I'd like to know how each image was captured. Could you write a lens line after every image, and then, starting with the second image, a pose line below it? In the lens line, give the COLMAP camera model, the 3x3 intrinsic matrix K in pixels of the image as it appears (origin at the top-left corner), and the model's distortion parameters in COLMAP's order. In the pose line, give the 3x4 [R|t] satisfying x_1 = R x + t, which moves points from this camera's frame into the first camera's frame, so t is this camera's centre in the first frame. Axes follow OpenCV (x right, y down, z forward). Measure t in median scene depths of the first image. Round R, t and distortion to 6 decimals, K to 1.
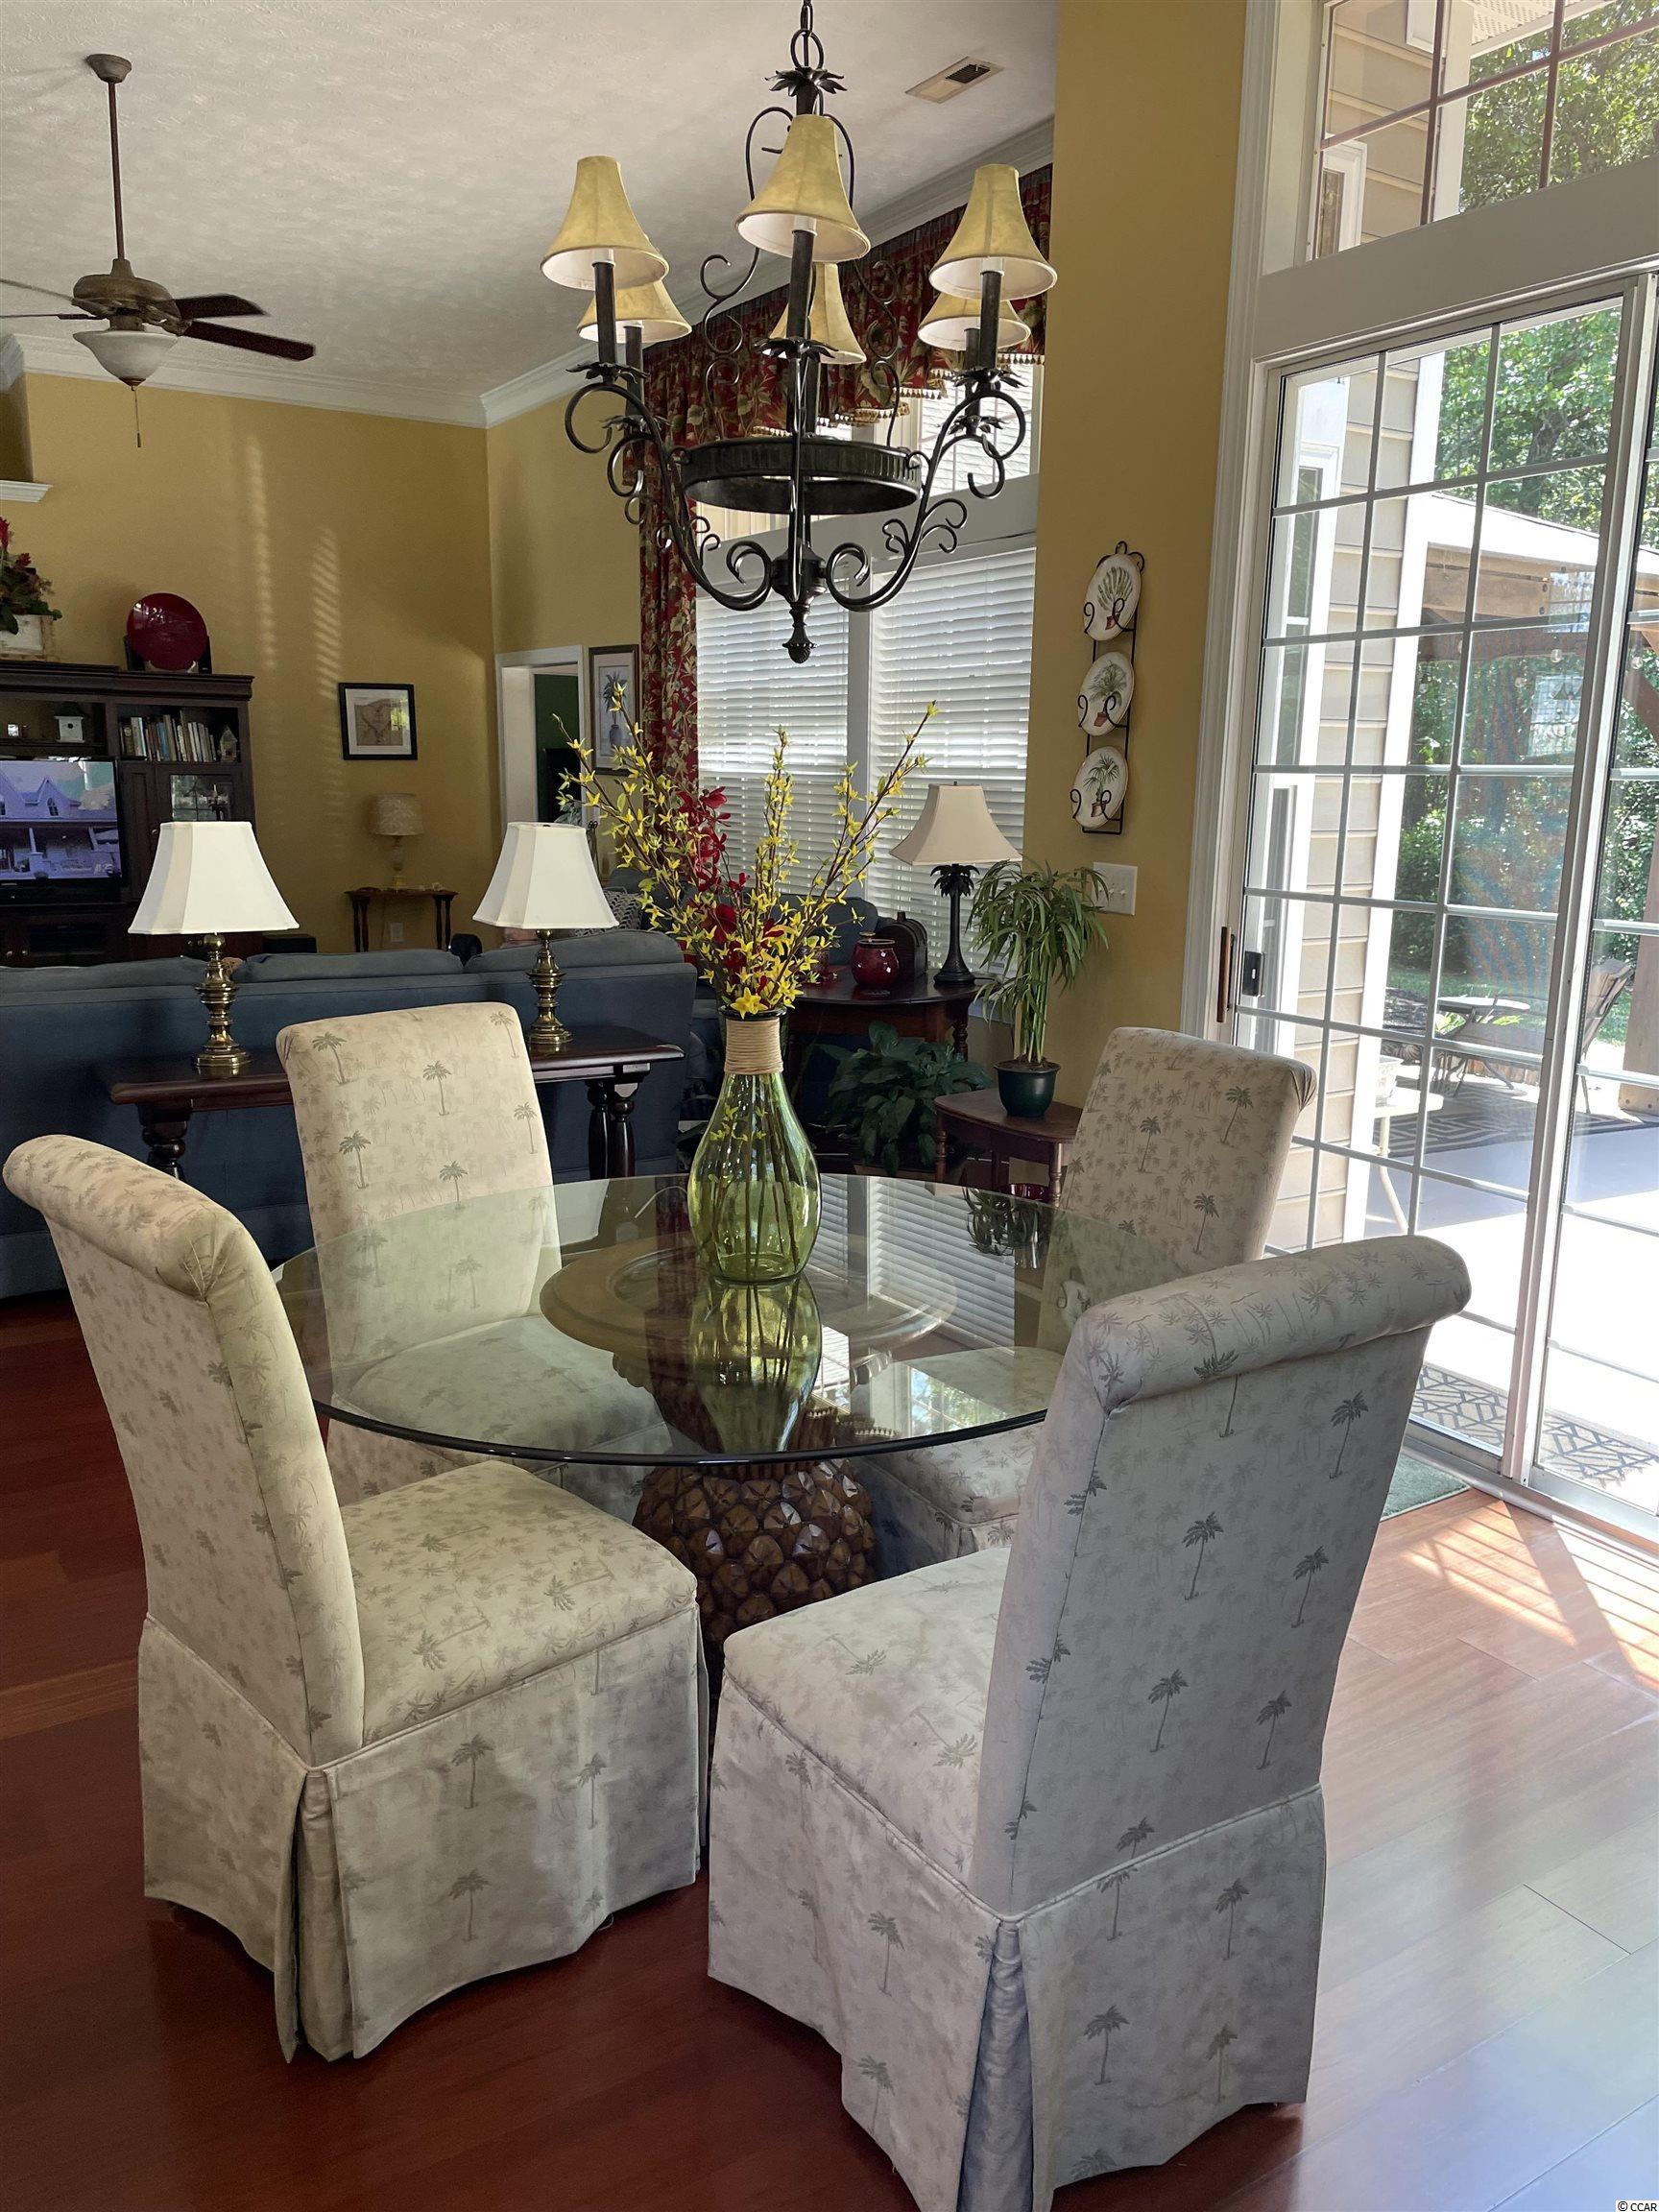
lens RADIAL K [[1624.8, 0, 829.5], [0, 1624.8, 1106.0], [0, 0, 1]] dist [0.002301, -0.004321]
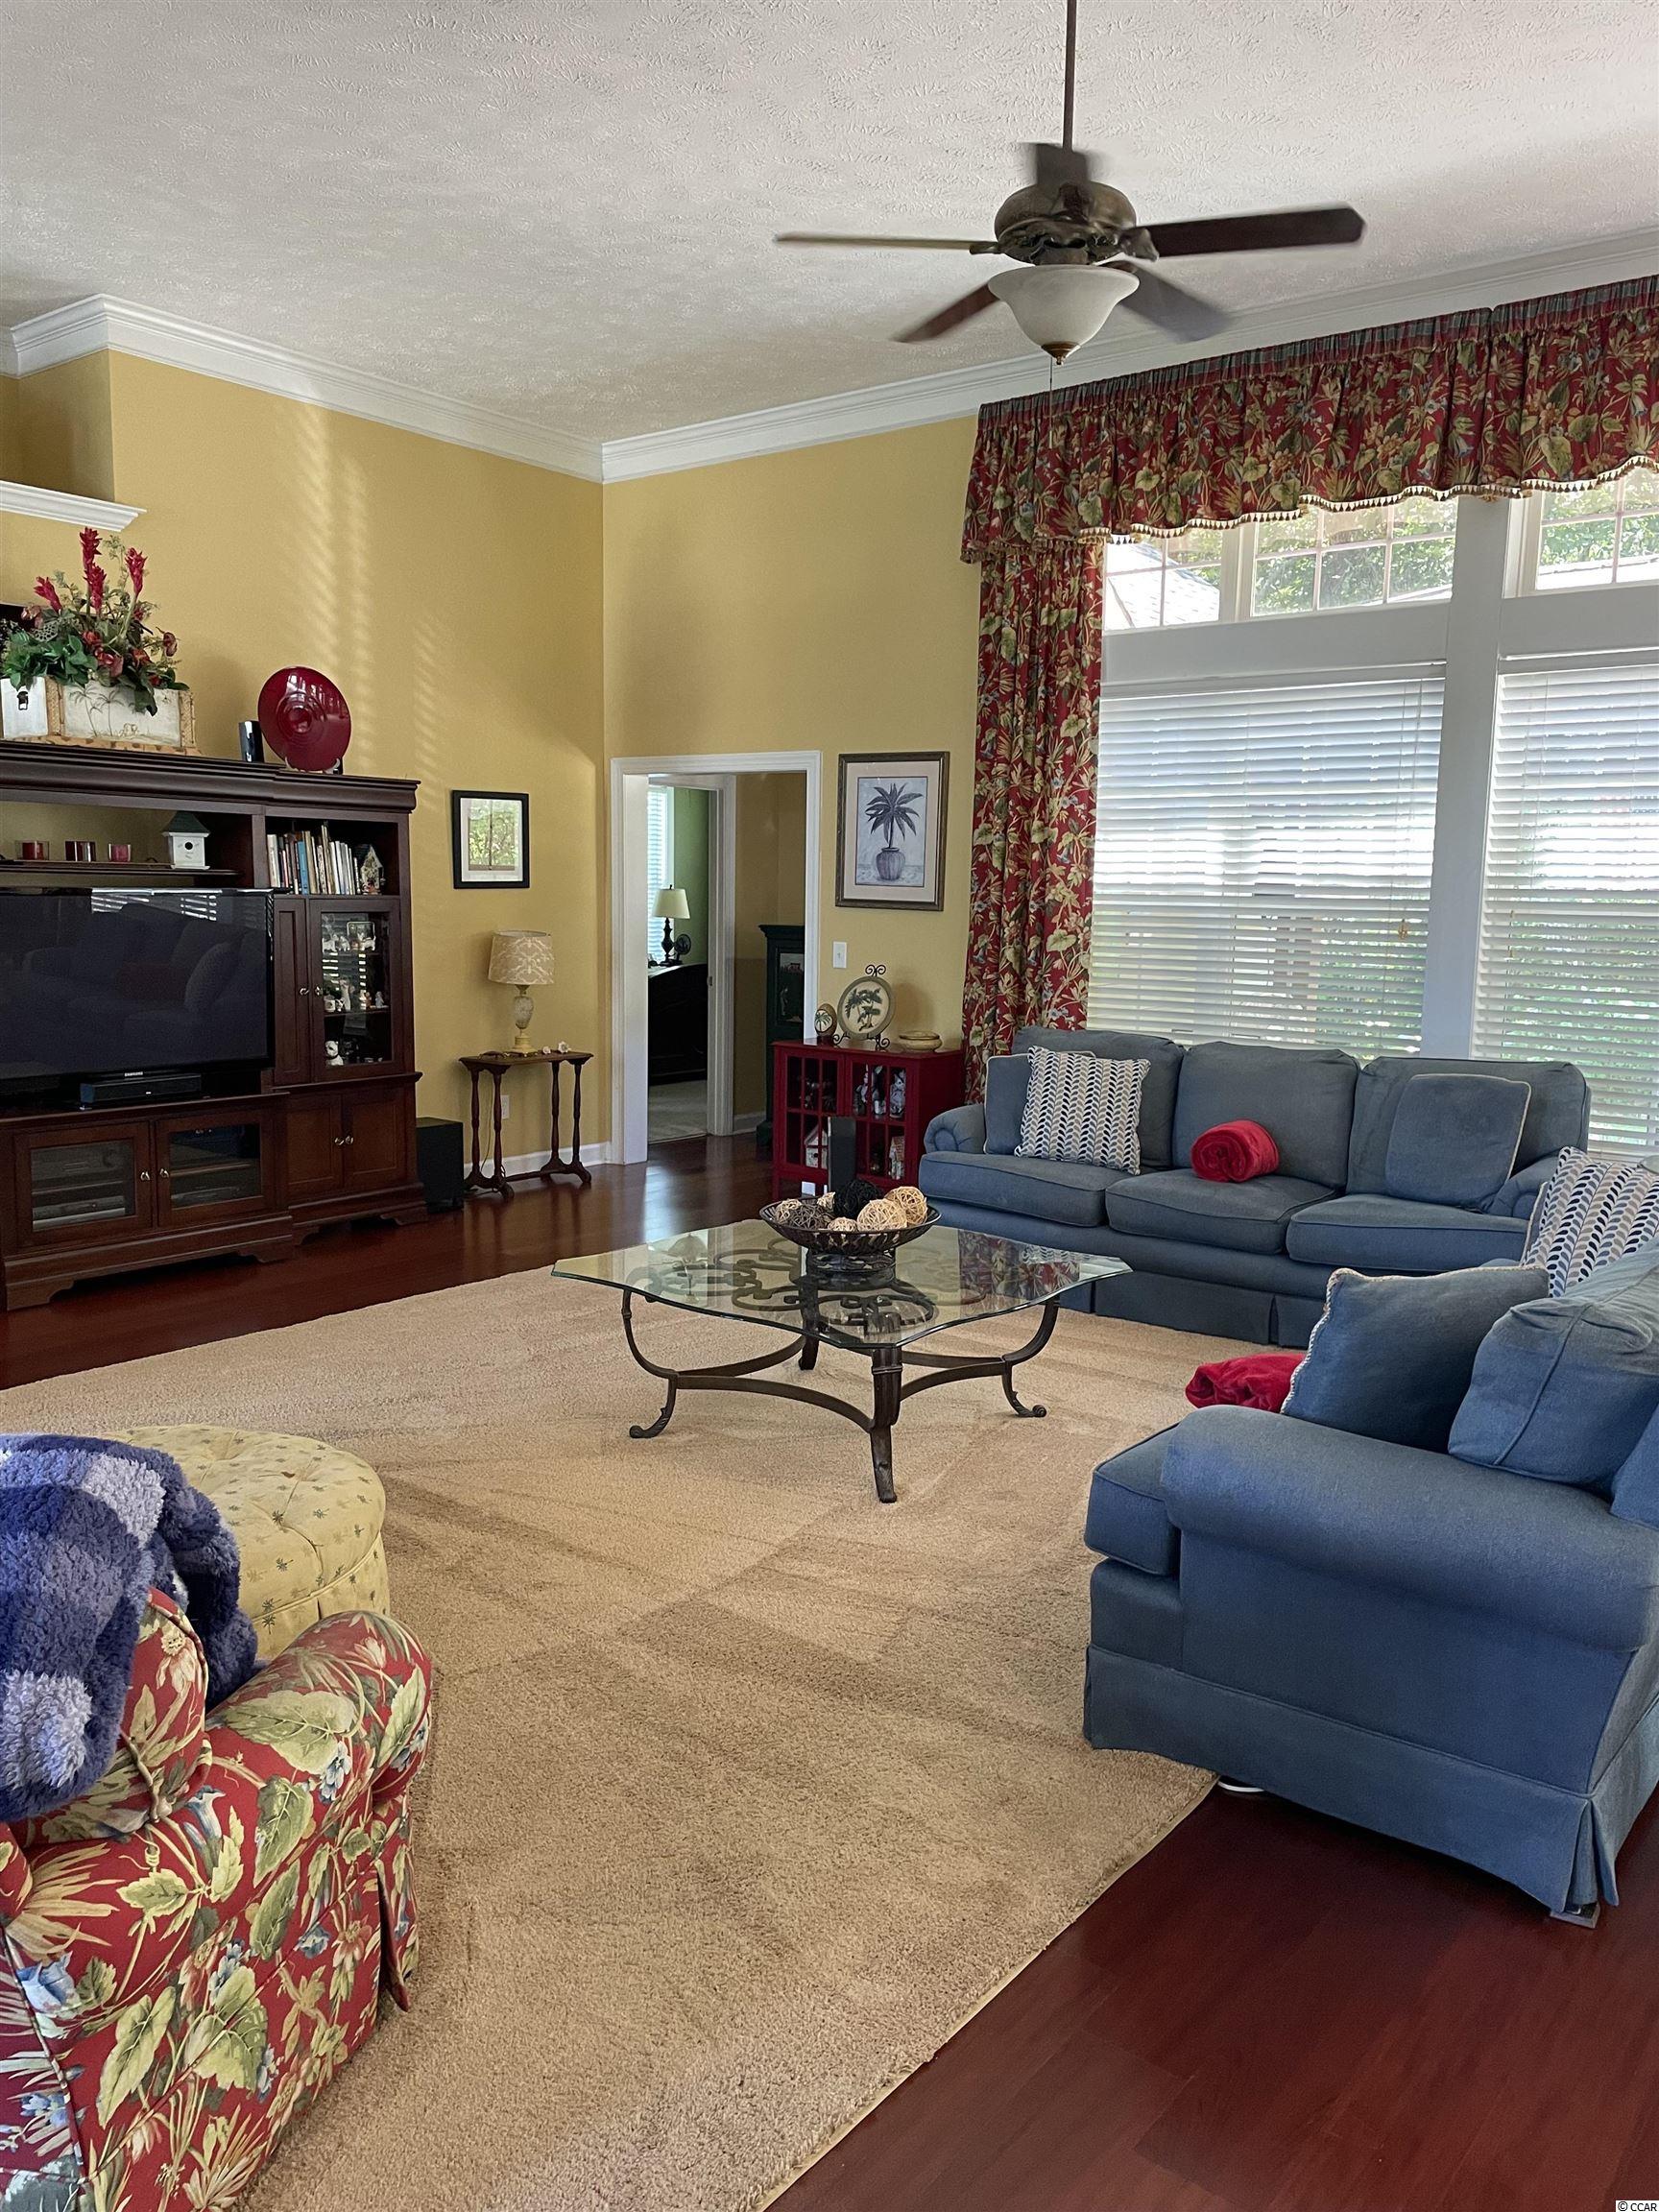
lens RADIAL K [[1624.8, 0, 829.5], [0, 1624.8, 1106.0], [0, 0, 1]] dist [0.002301, -0.004321]
pose [[0.943912, -0.048118, 0.326671, -0.430860], [0.069346, 0.996149, -0.053644, -0.063103], [-0.322832, 0.073288, 0.943615, 0.248211]]
